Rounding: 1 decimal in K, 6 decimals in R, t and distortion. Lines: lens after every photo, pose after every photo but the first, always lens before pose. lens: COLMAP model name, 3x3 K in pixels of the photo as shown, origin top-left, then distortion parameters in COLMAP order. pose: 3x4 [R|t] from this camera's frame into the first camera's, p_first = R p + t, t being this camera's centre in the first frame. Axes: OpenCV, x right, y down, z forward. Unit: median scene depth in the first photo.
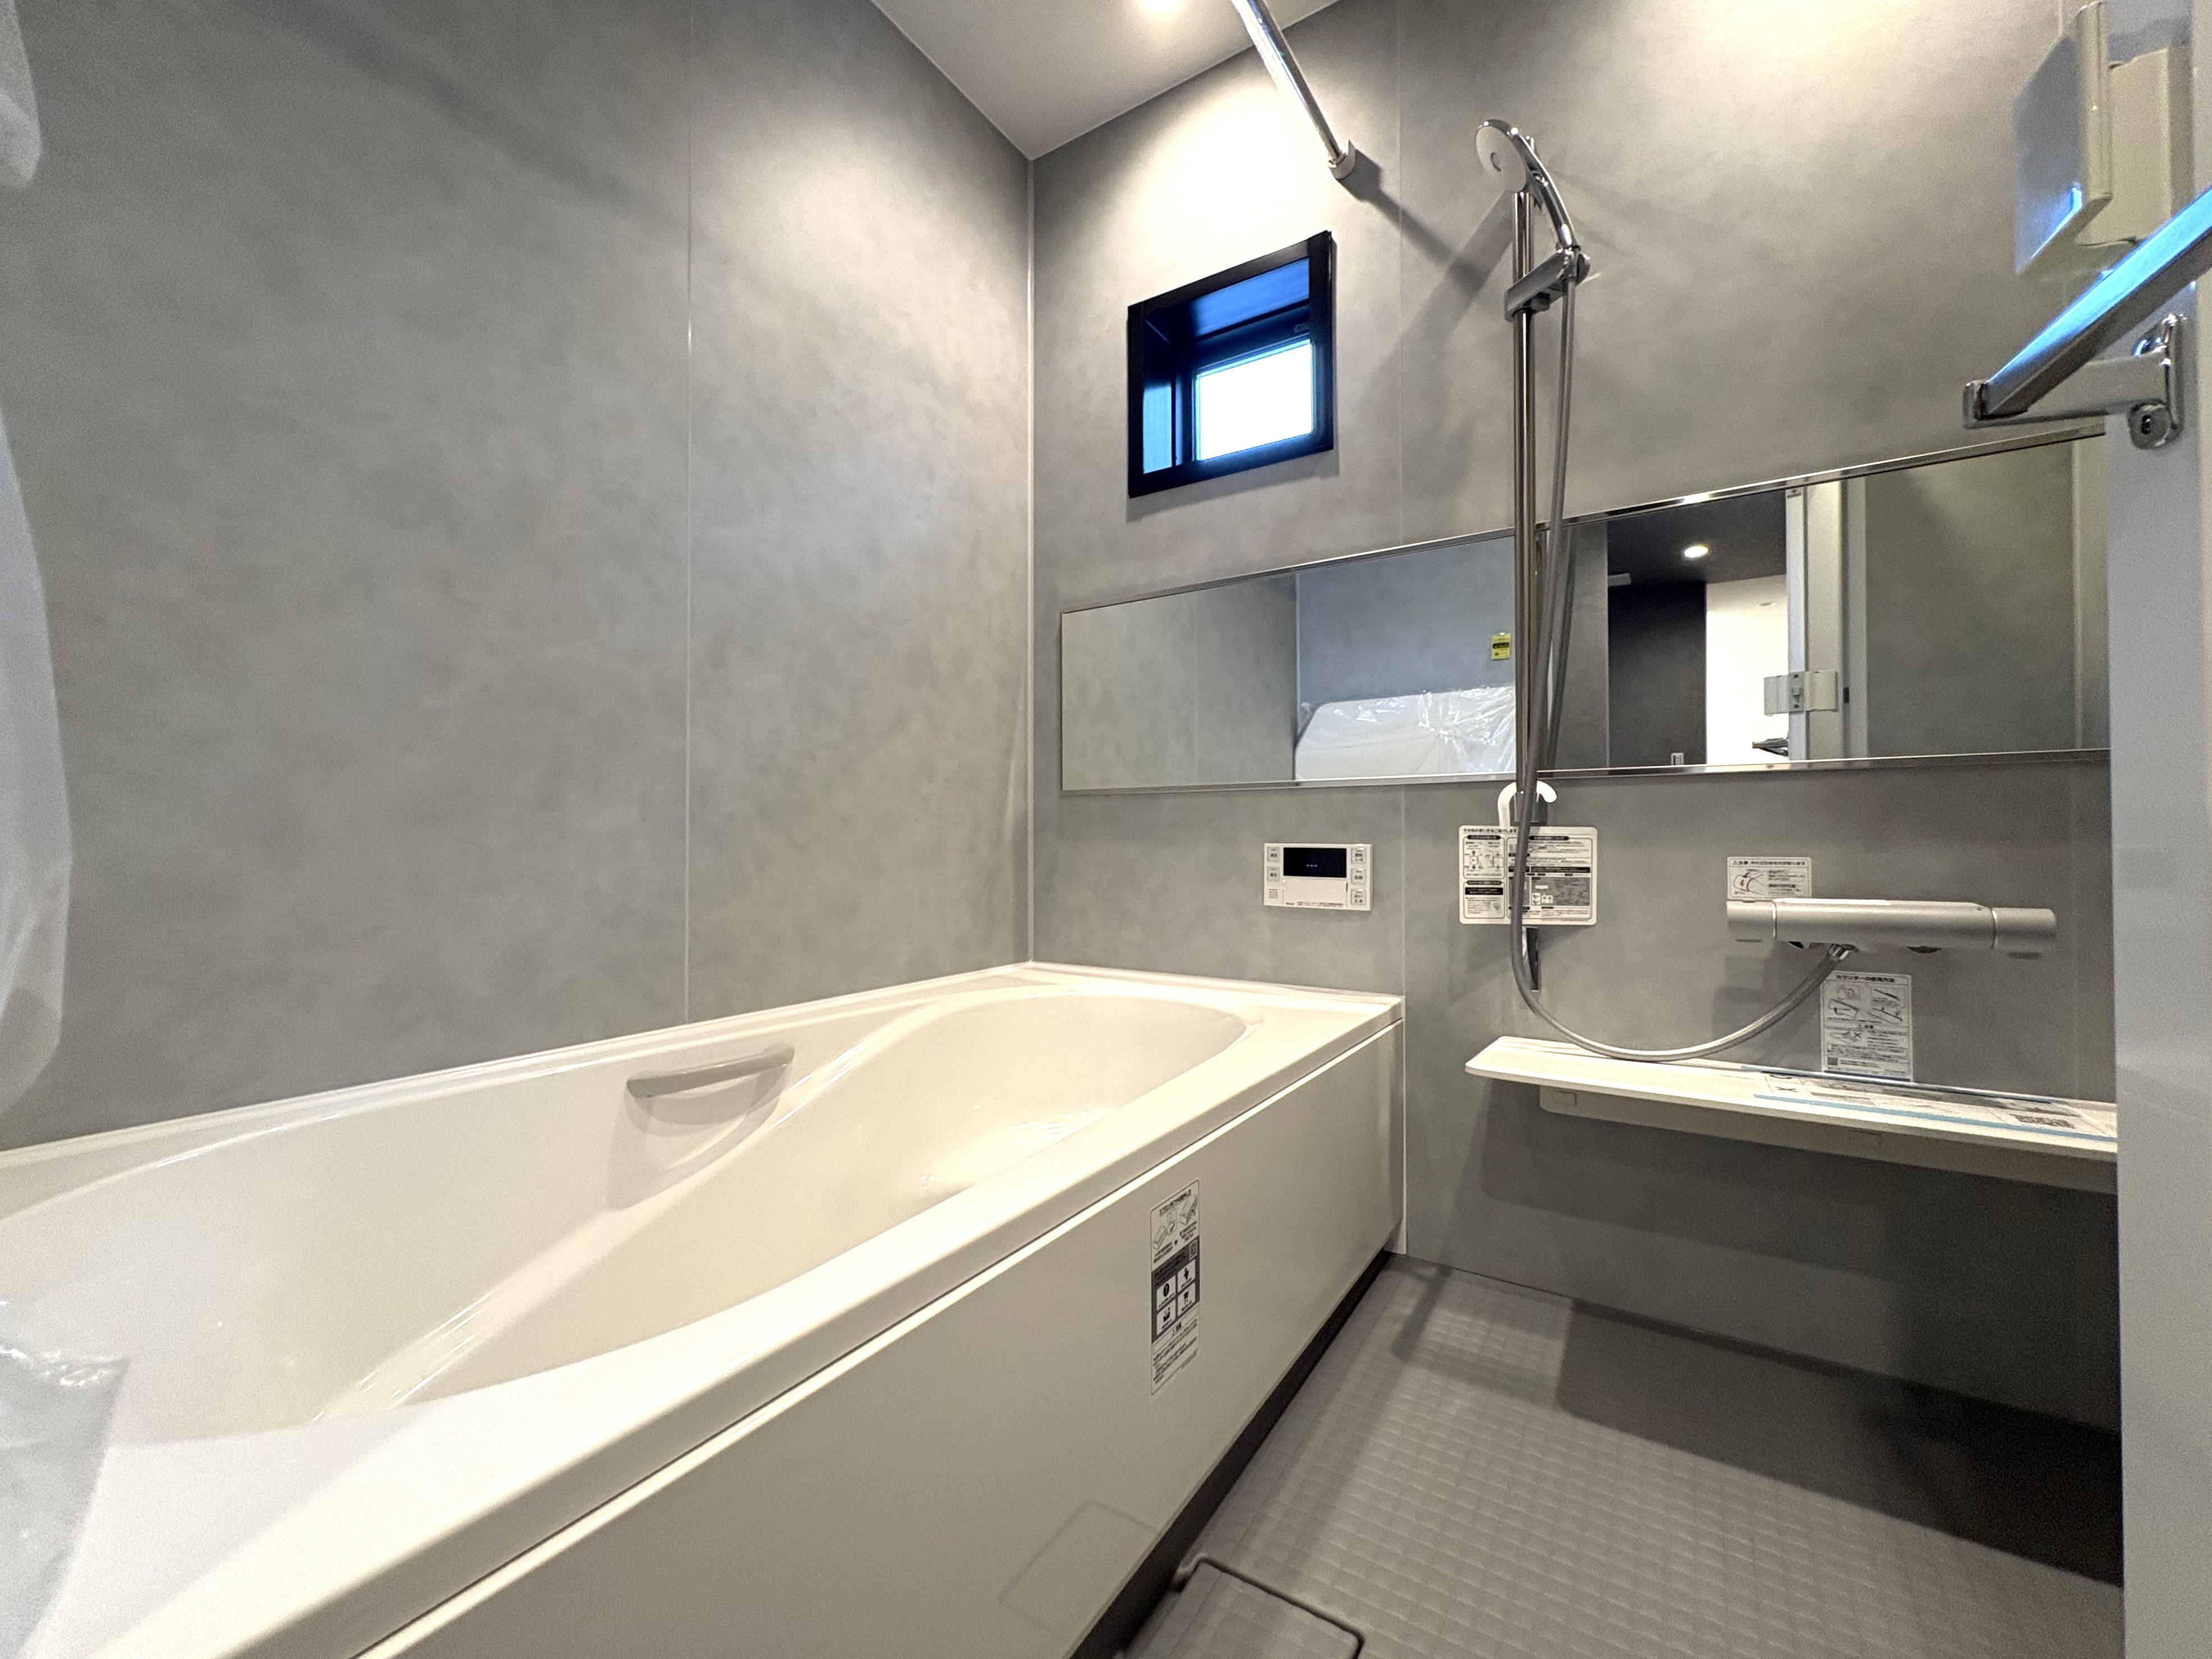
lens RADIAL K [[888.4, 0, 1105.6], [0, 888.4, 825.9], [0, 0, 1]] dist [0.001563, 0.000220]
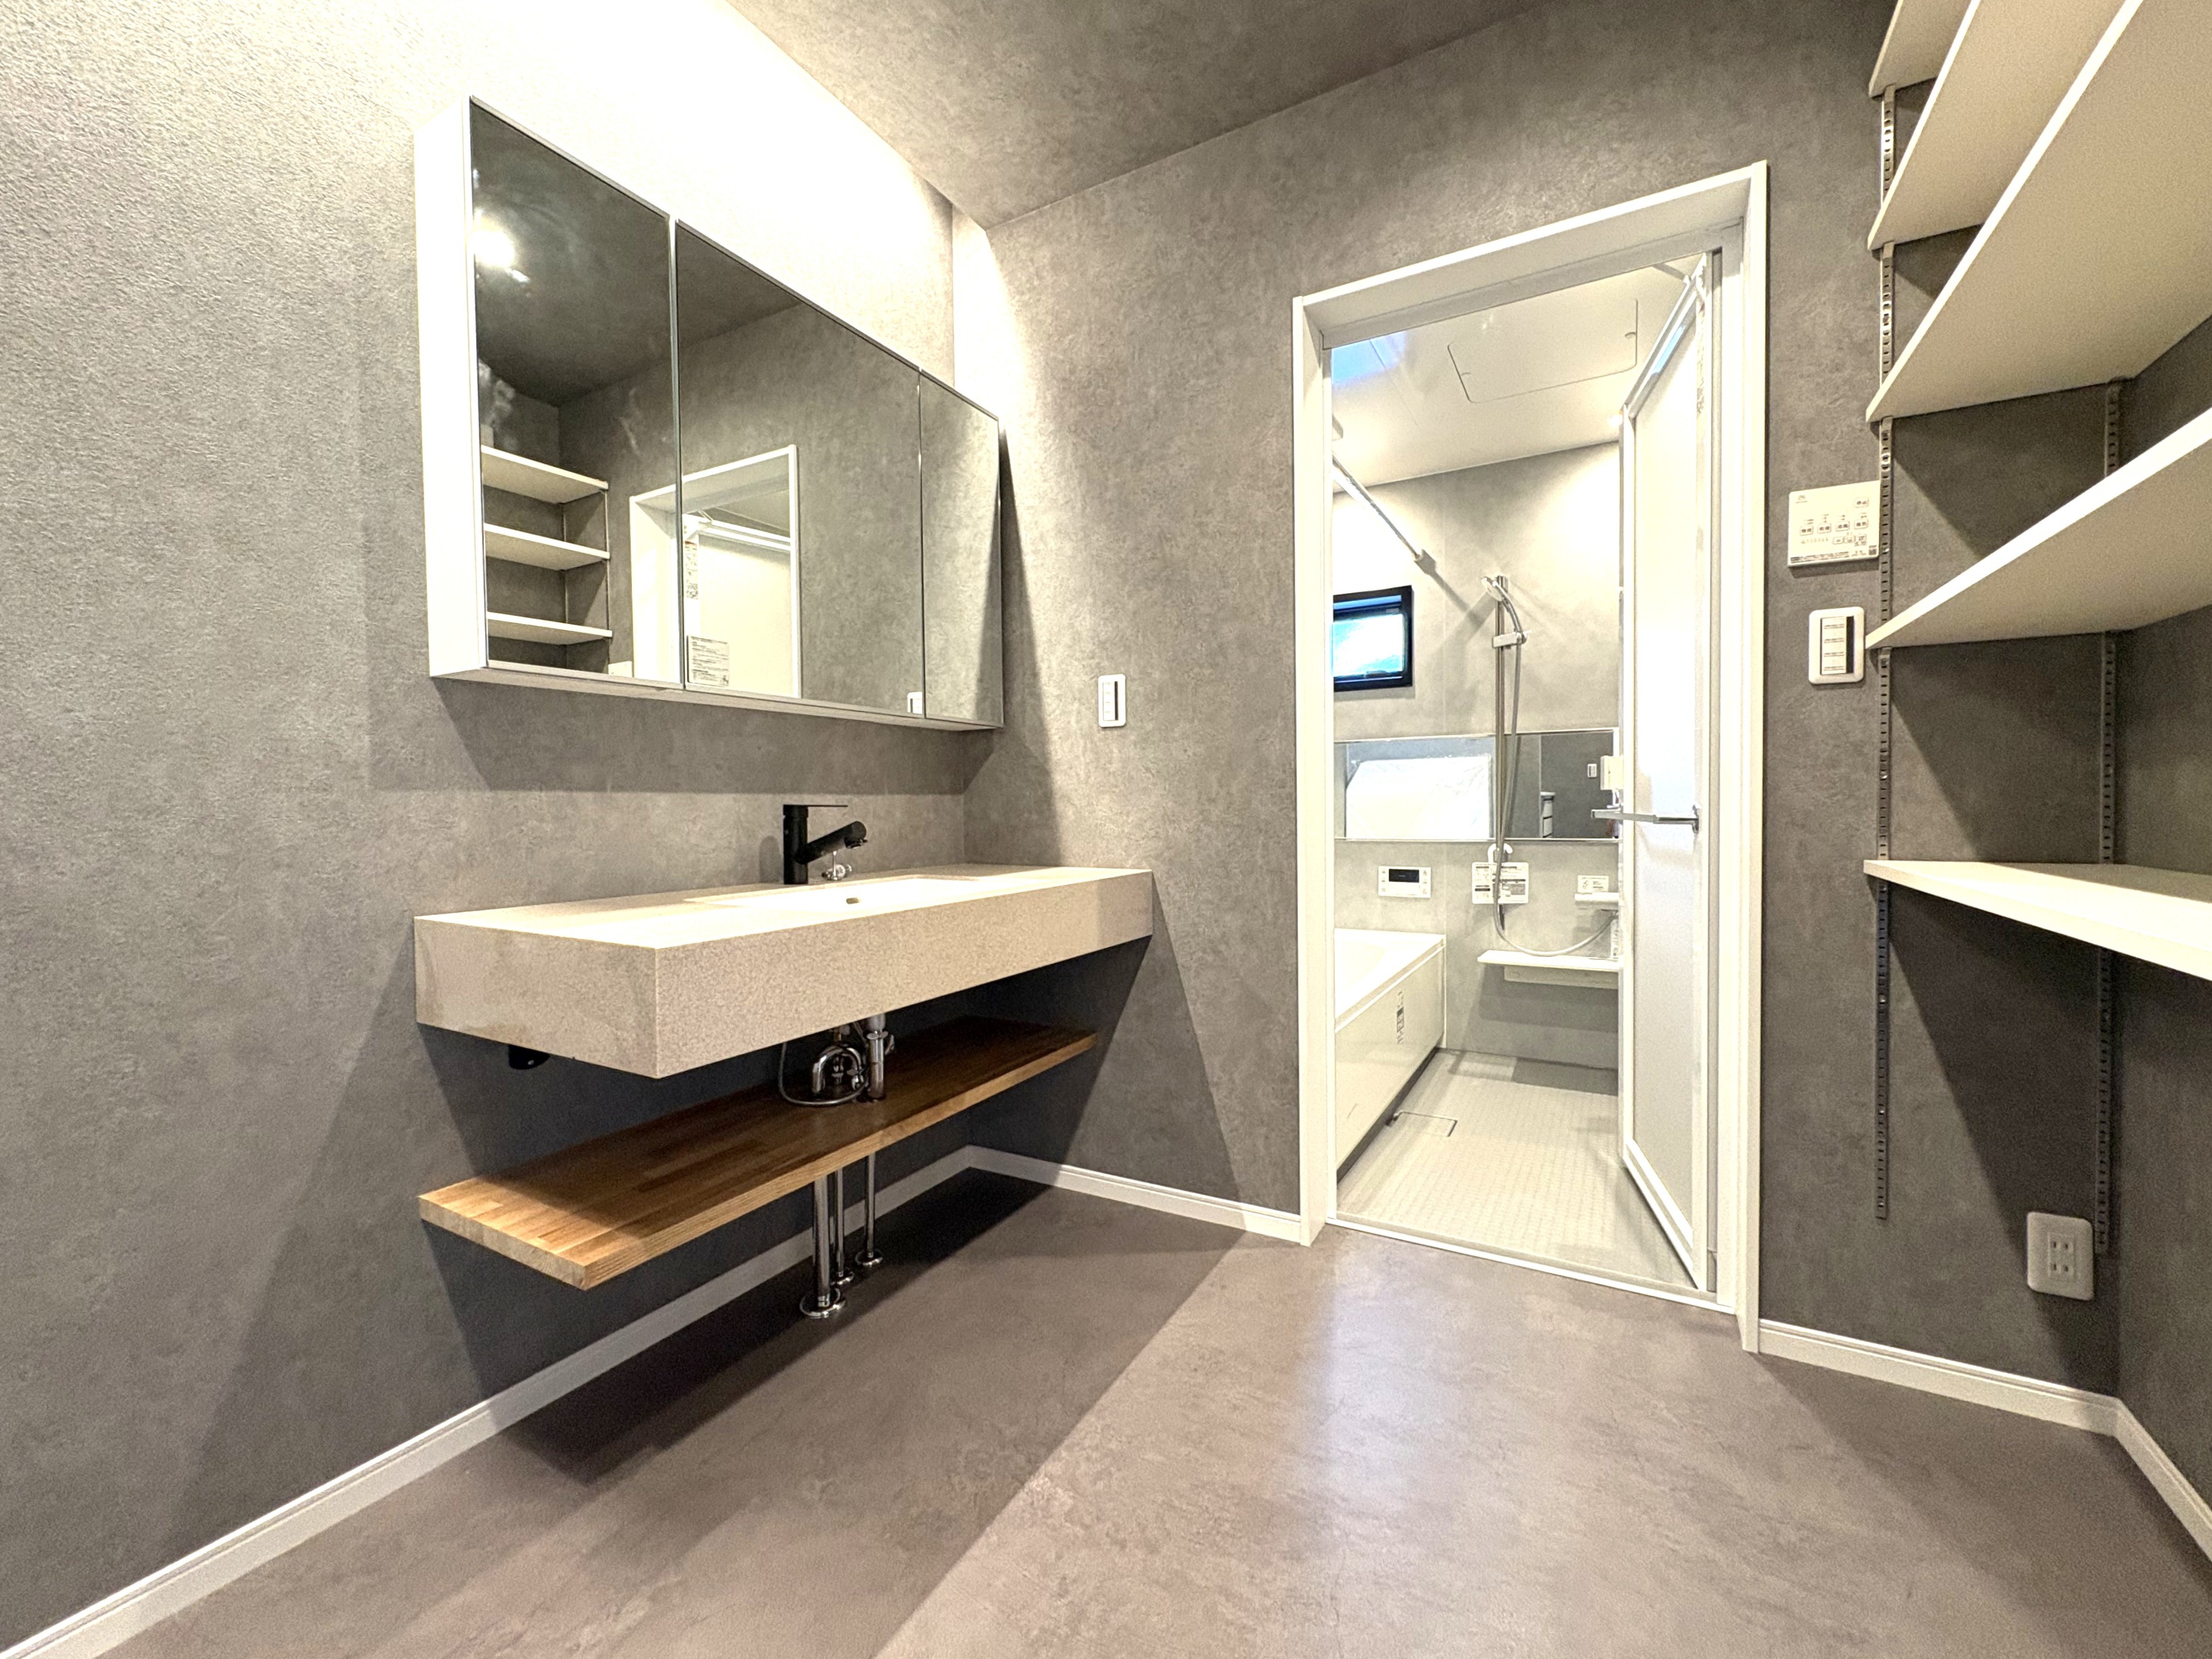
lens RADIAL K [[888.3, 0, 1110.2], [0, 888.3, 828.8], [0, 0, 1]] dist [0.001563, 0.000220]
pose [[0.998274, -0.010344, 0.057809, -0.689892], [0.008384, 0.999385, 0.034047, -0.174590], [-0.058126, -0.033504, 0.997747, -1.284744]]
